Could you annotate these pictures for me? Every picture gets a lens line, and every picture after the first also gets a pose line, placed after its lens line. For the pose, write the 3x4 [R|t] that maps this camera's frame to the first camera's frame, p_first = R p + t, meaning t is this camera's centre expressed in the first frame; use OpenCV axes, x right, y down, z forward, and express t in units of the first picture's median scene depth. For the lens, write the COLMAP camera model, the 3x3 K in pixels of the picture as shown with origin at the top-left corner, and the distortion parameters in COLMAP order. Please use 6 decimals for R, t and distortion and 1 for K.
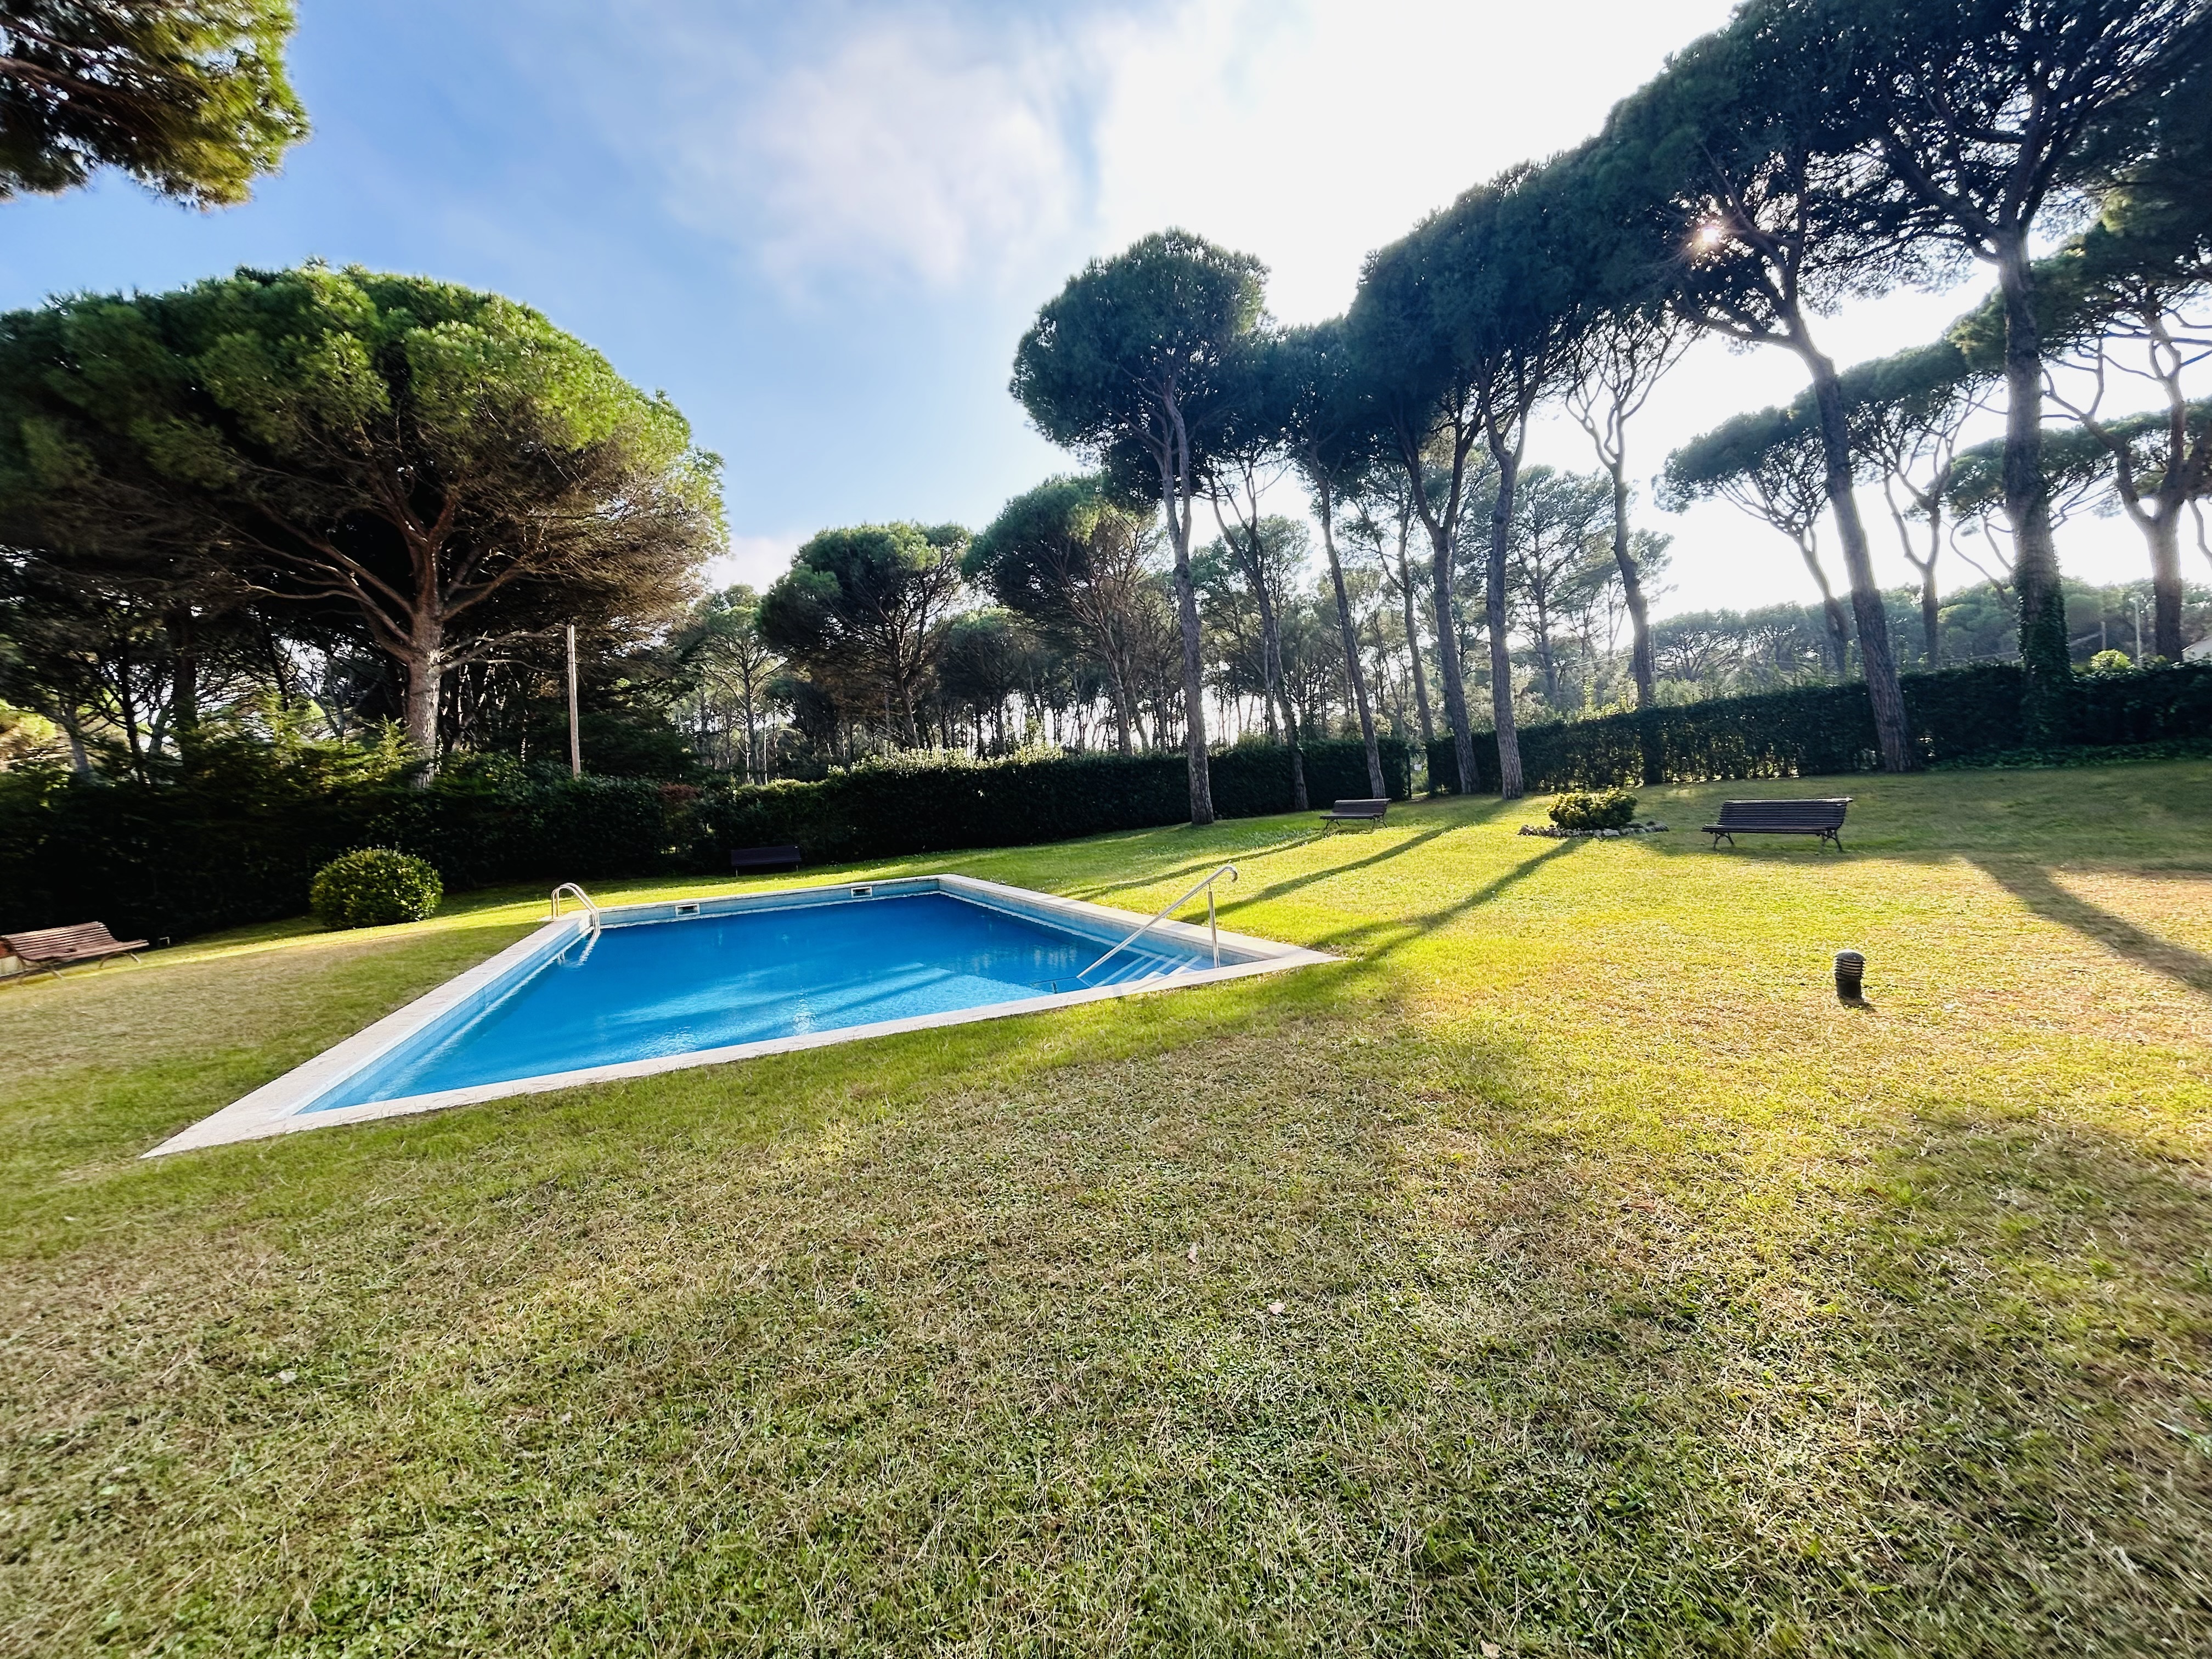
lens RADIAL K [[891.7, 0, 1112.8], [0, 891.7, 826.1], [0, 0, 1]] dist [0.000559, -0.000085]
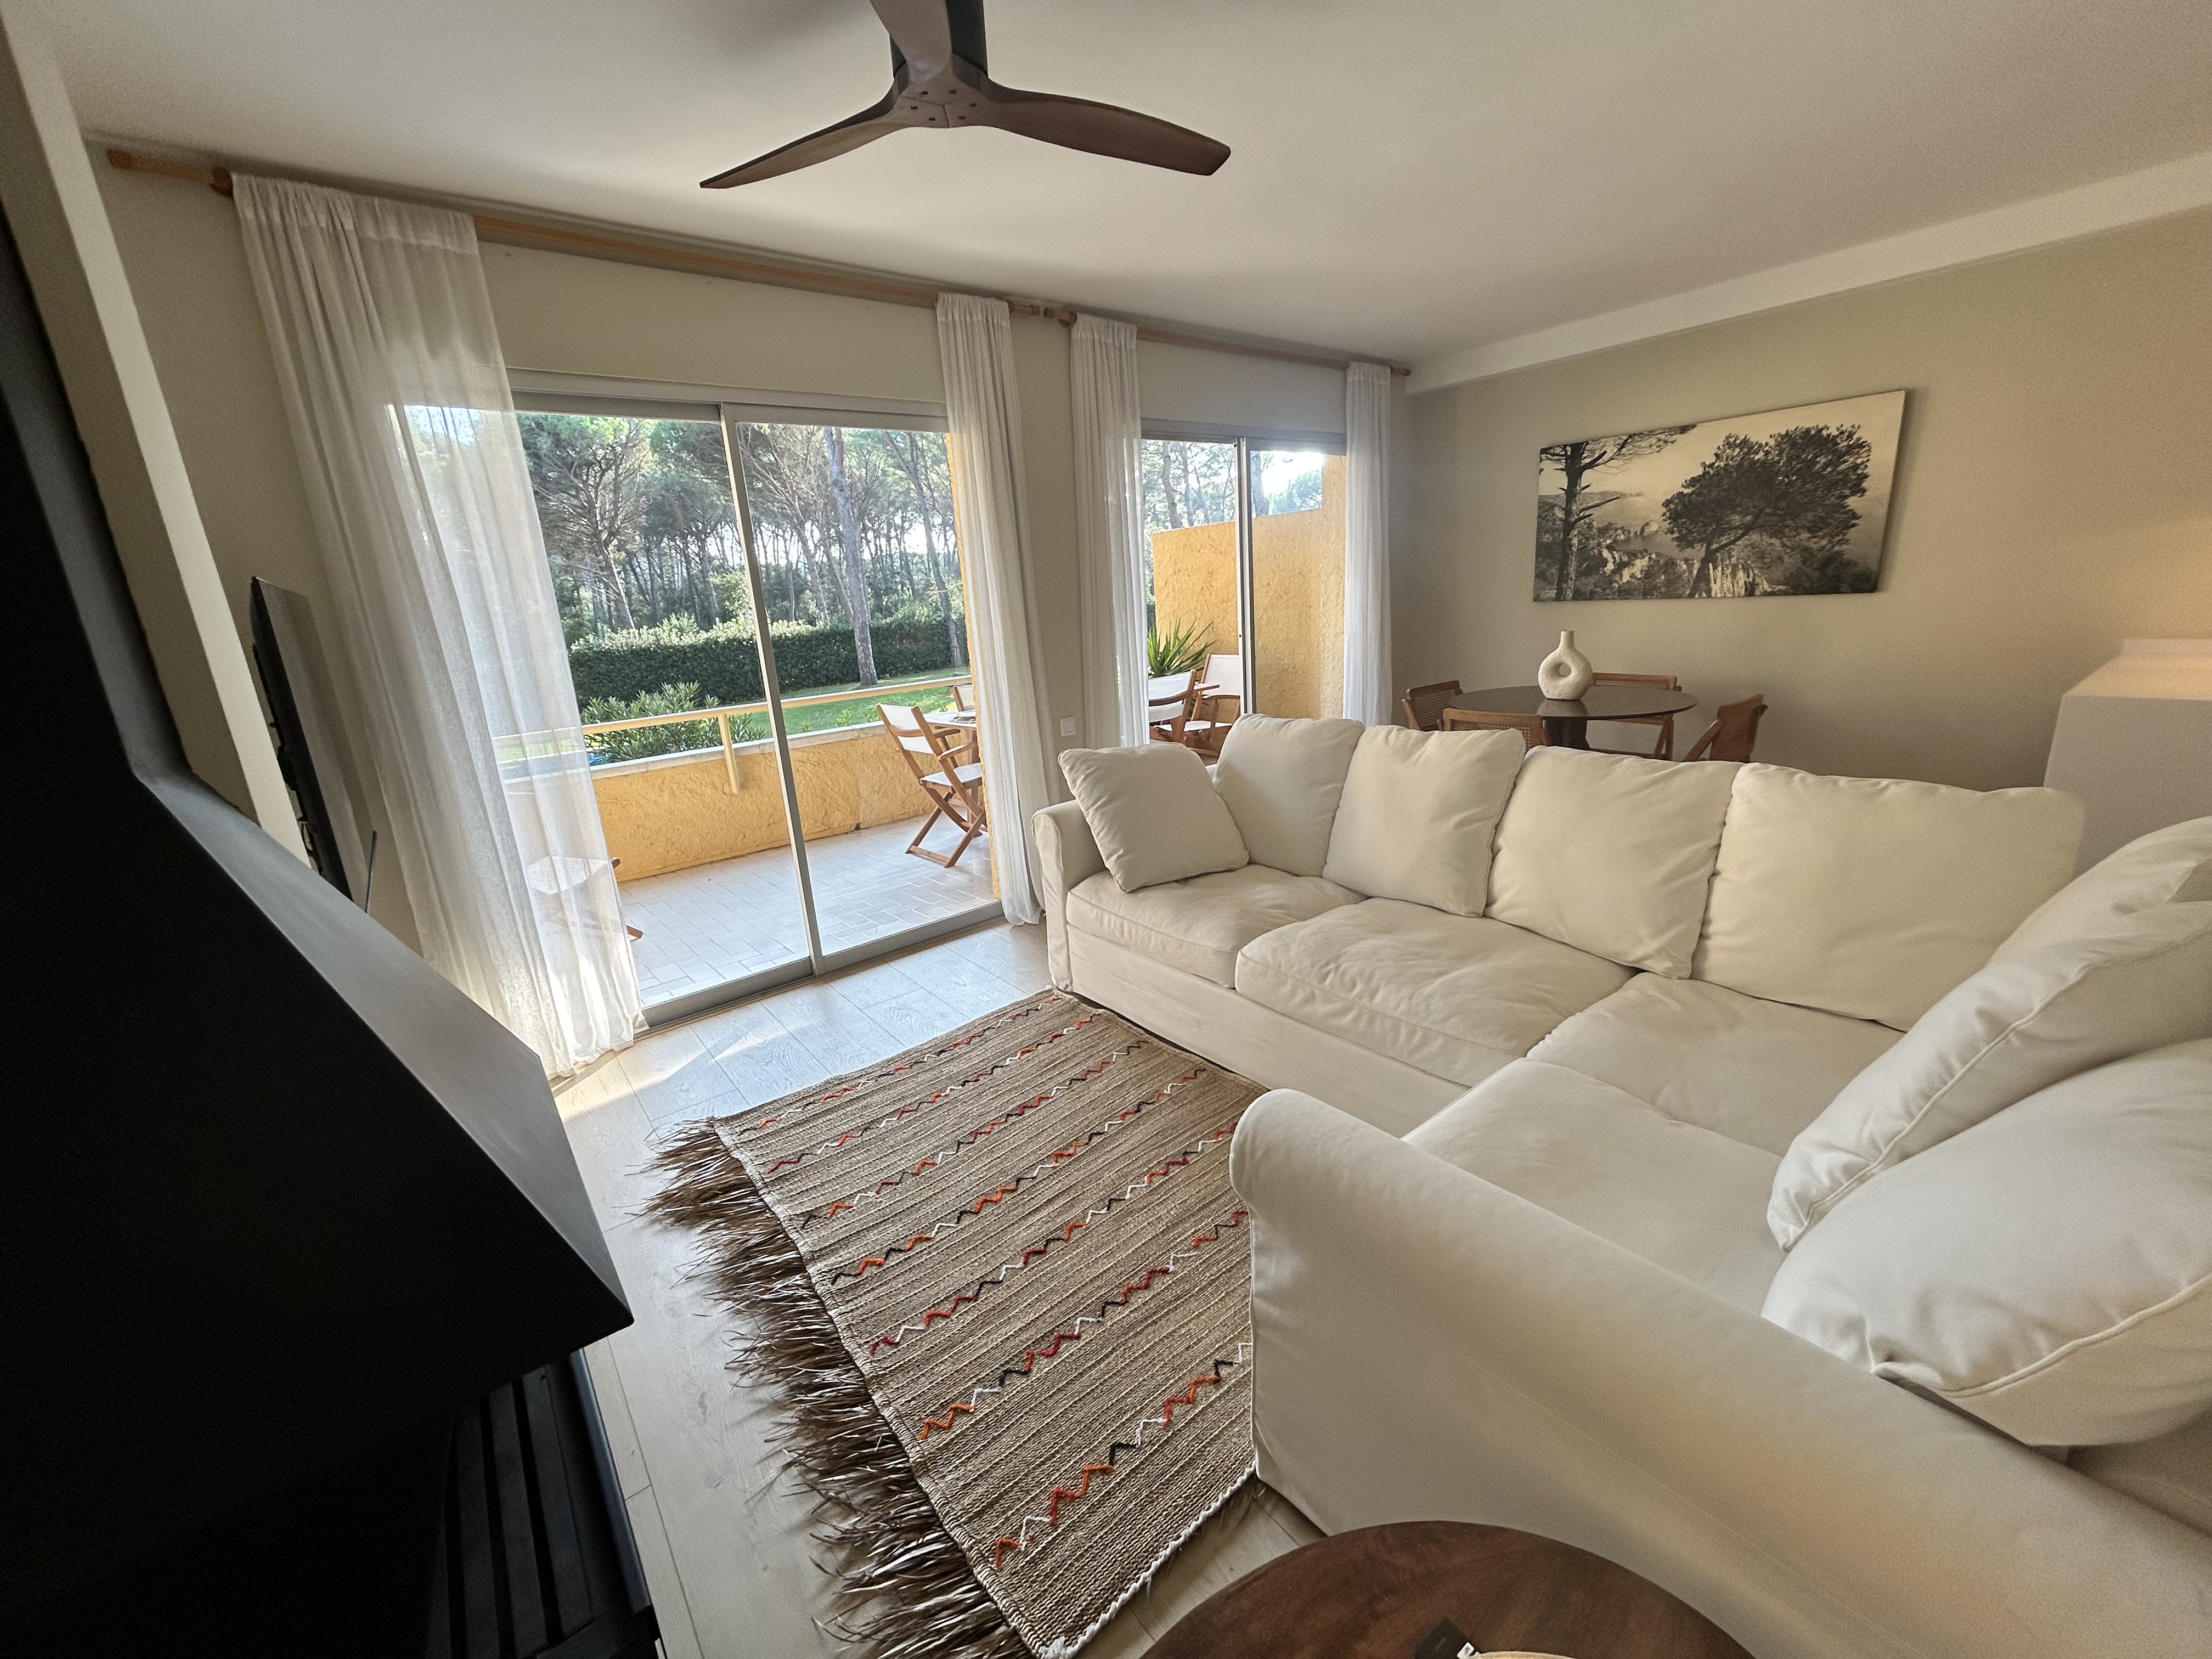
lens RADIAL K [[891.7, 0, 1101.7], [0, 891.7, 829.7], [0, 0, 1]] dist [0.000559, -0.000085]
pose [[0.965953, -0.063782, 0.250734, 0.106069], [0.008039, 0.976067, 0.217323, -0.093833], [-0.258594, -0.207908, 0.943347, -0.480399]]
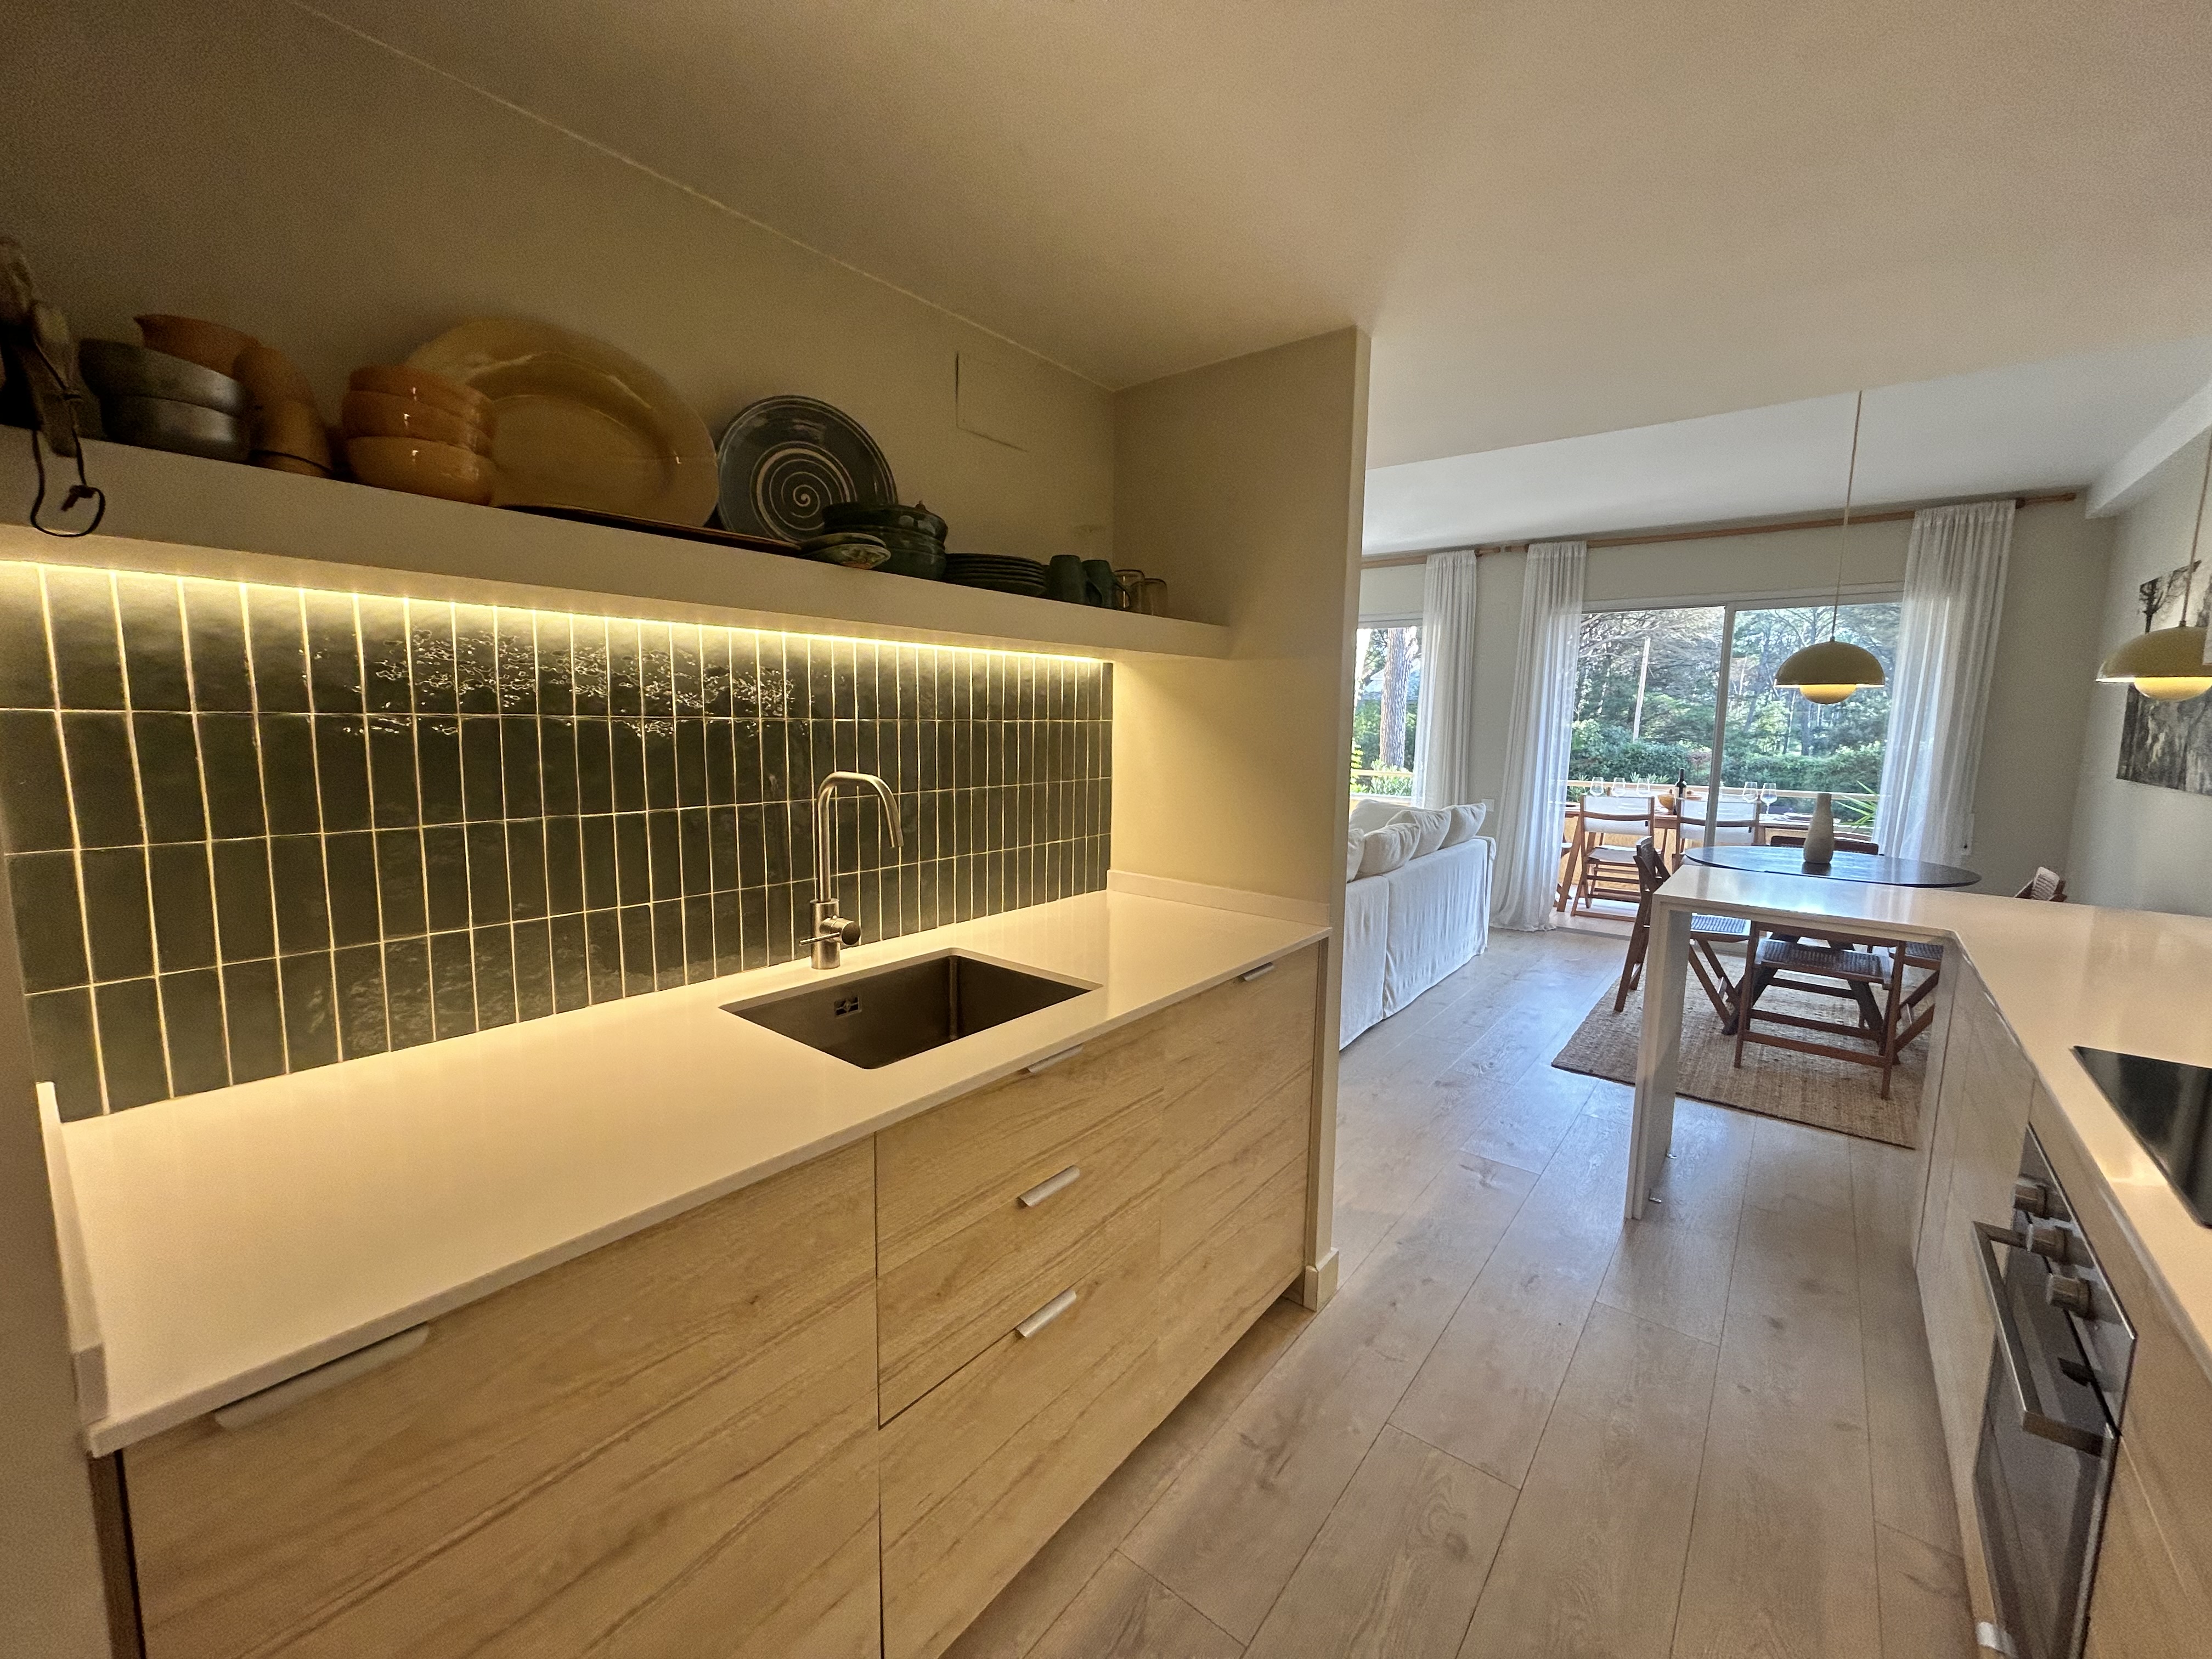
lens RADIAL K [[891.7, 0, 1110.6], [0, 891.7, 825.7], [0, 0, 1]] dist [0.000559, -0.000085]
pose [[0.476682, 0.179933, -0.860464, 0.314360], [-0.071370, 0.983518, 0.166127, -0.104618], [0.876174, -0.017778, 0.481667, -0.527395]]
